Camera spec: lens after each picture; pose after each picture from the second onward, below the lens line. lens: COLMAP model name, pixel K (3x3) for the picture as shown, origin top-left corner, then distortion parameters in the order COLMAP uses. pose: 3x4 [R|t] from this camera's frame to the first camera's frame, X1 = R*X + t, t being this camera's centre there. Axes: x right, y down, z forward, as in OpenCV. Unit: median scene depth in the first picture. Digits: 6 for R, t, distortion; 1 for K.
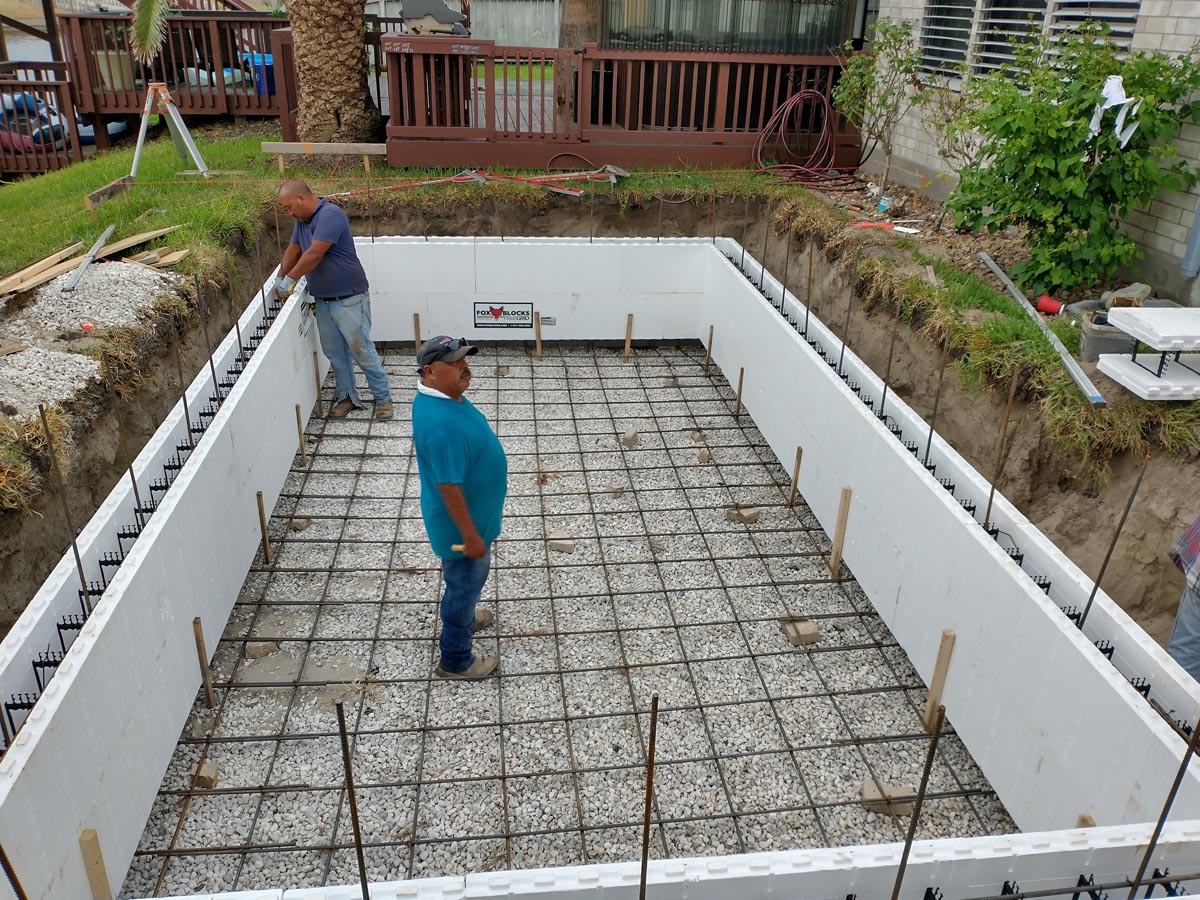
lens RADIAL K [[974.1, 0, 623.0], [0, 974.1, 452.7], [0, 0, 1]] dist [0.011253, -0.029721]
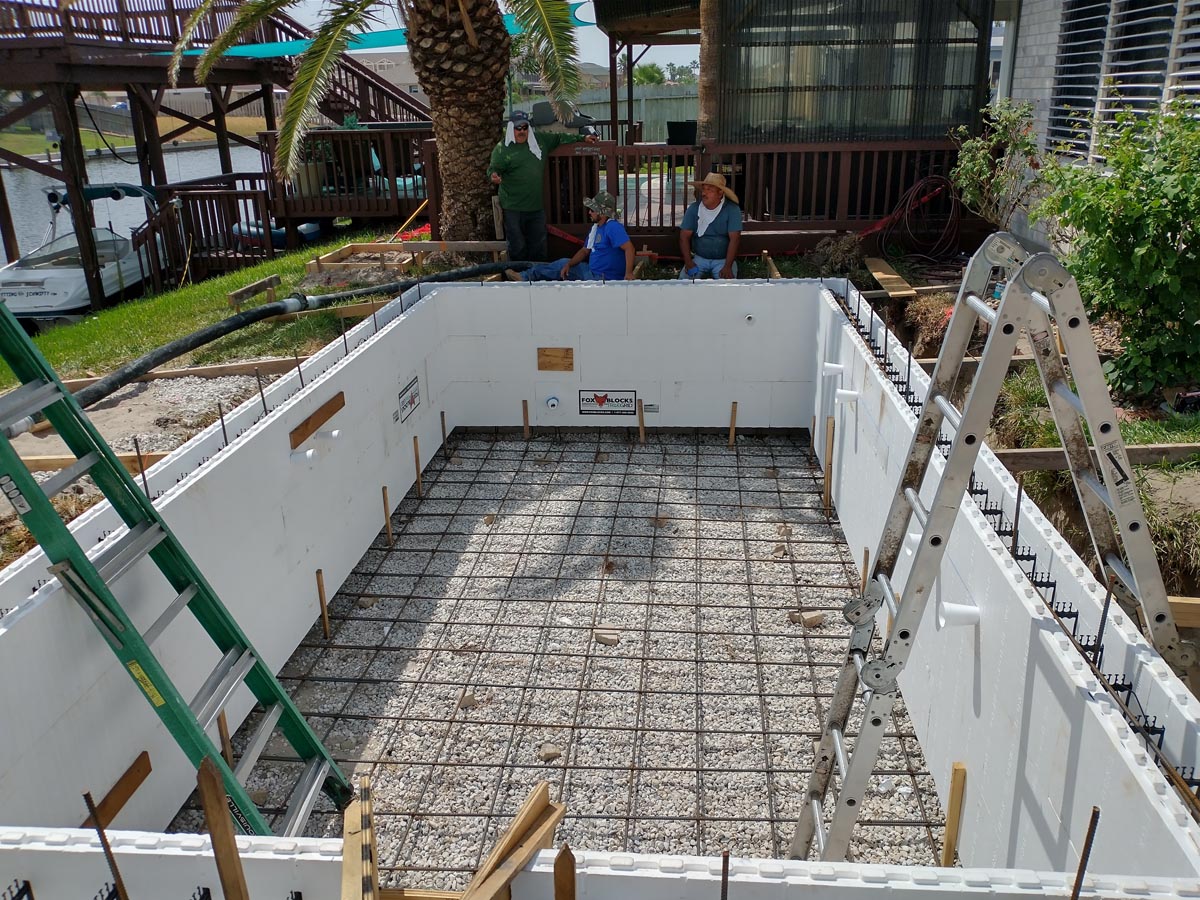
lens RADIAL K [[957.1, 0, 600.0], [0, 957.1, 450.0], [0, 0, 1]] dist [0.051040, -0.106352]
pose [[0.976248, 0.023225, -0.215408, 0.084546], [-0.040395, 0.996316, -0.075652, -0.013676], [0.212857, 0.082557, 0.973589, 0.017577]]
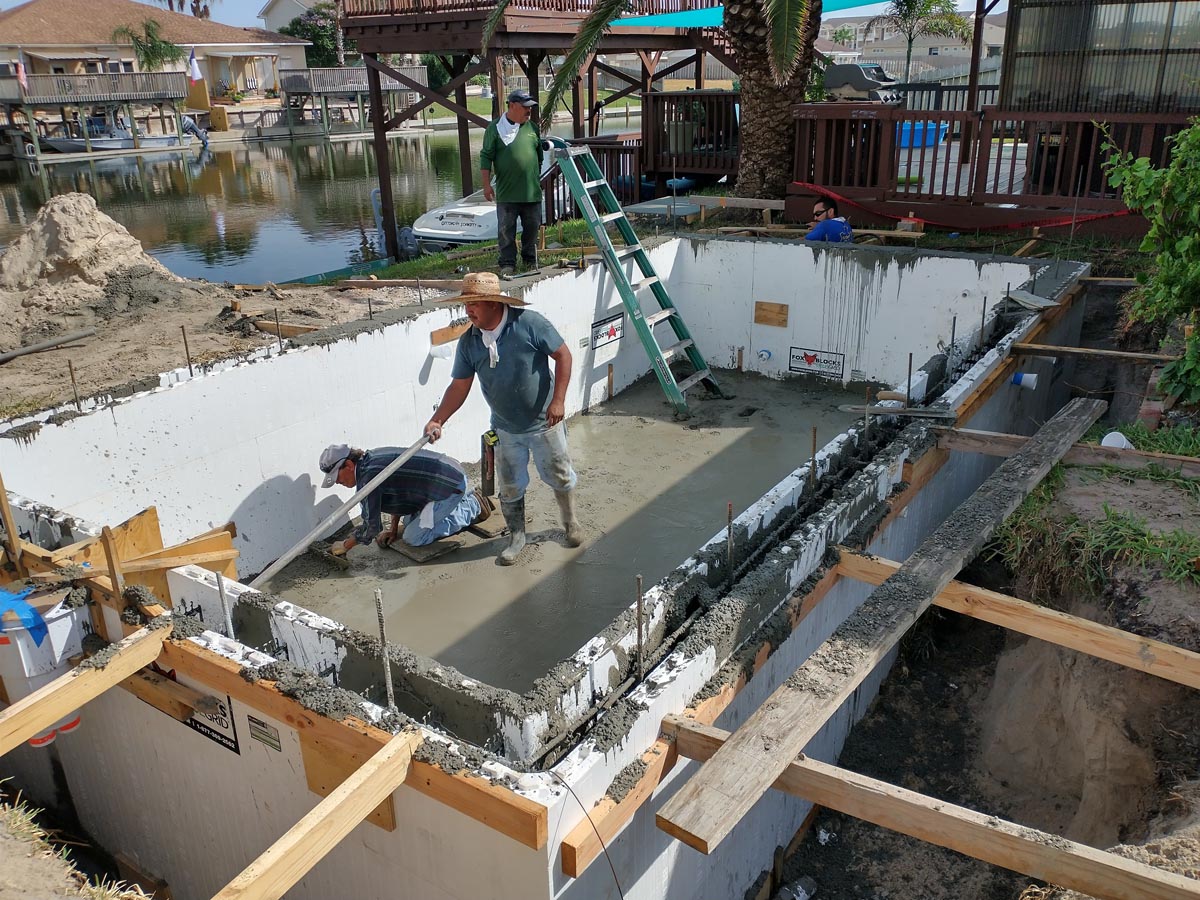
lens RADIAL K [[960.2, 0, 602.7], [0, 960.2, 450.5], [0, 0, 1]] dist [0.047949, -0.107158]
pose [[0.756694, 0.193368, -0.624518, 0.353084], [-0.230780, 0.972767, 0.021572, -0.017109], [0.611682, 0.127803, 0.780712, 0.058012]]
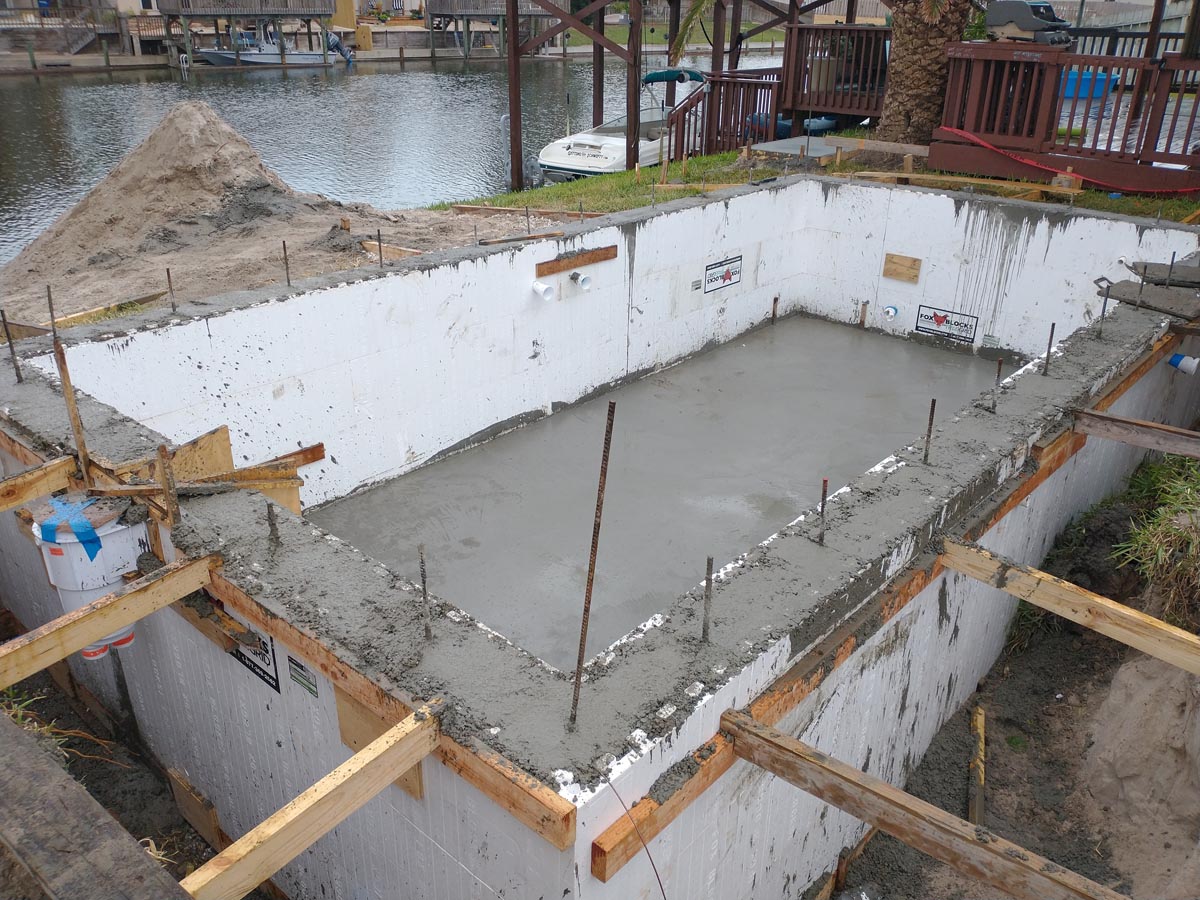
lens RADIAL K [[957.1, 0, 600.0], [0, 957.1, 450.0], [0, 0, 1]] dist [0.051040, -0.106352]
pose [[0.658191, 0.294075, -0.693040, 0.340485], [-0.304567, 0.945871, 0.112106, -0.022417], [0.688494, 0.137290, 0.712129, 0.084359]]
